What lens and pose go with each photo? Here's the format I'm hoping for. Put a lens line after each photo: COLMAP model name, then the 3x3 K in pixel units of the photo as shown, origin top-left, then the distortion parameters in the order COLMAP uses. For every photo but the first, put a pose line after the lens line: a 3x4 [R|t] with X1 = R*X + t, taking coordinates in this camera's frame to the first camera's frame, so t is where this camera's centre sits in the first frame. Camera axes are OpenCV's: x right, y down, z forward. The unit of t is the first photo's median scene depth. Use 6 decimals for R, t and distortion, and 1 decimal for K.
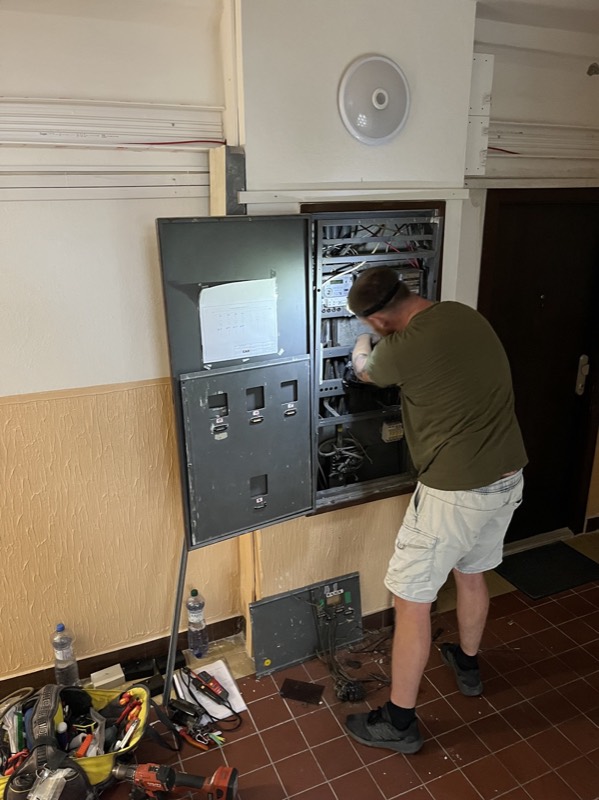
lens RADIAL K [[592.4, 0, 297.6], [0, 592.4, 405.7], [0, 0, 1]] dist [0.046340, -0.070981]
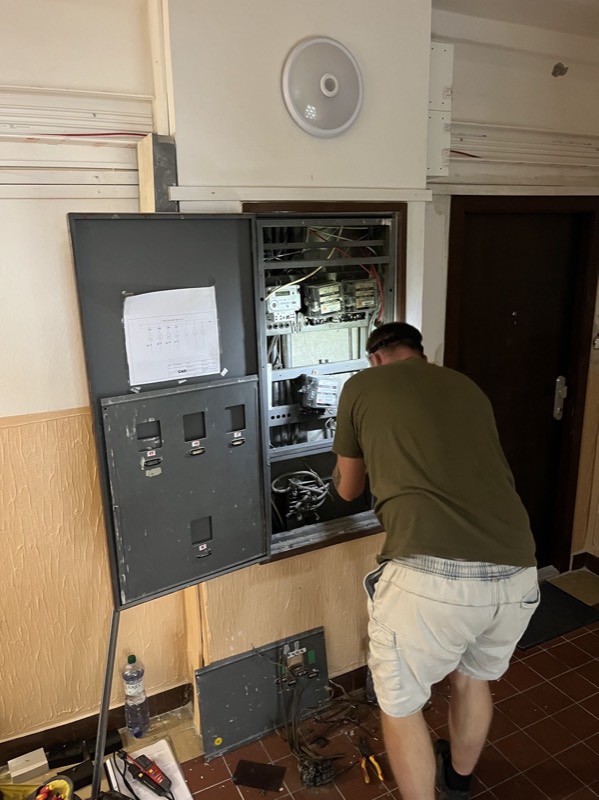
lens RADIAL K [[592.7, 0, 285.7], [0, 592.7, 408.0], [0, 0, 1]] dist [0.047237, -0.069656]
pose [[0.999148, -0.022302, 0.034726, 0.028663], [0.024470, 0.997694, -0.063311, 0.017202], [-0.033234, 0.064107, 0.997390, 0.132697]]
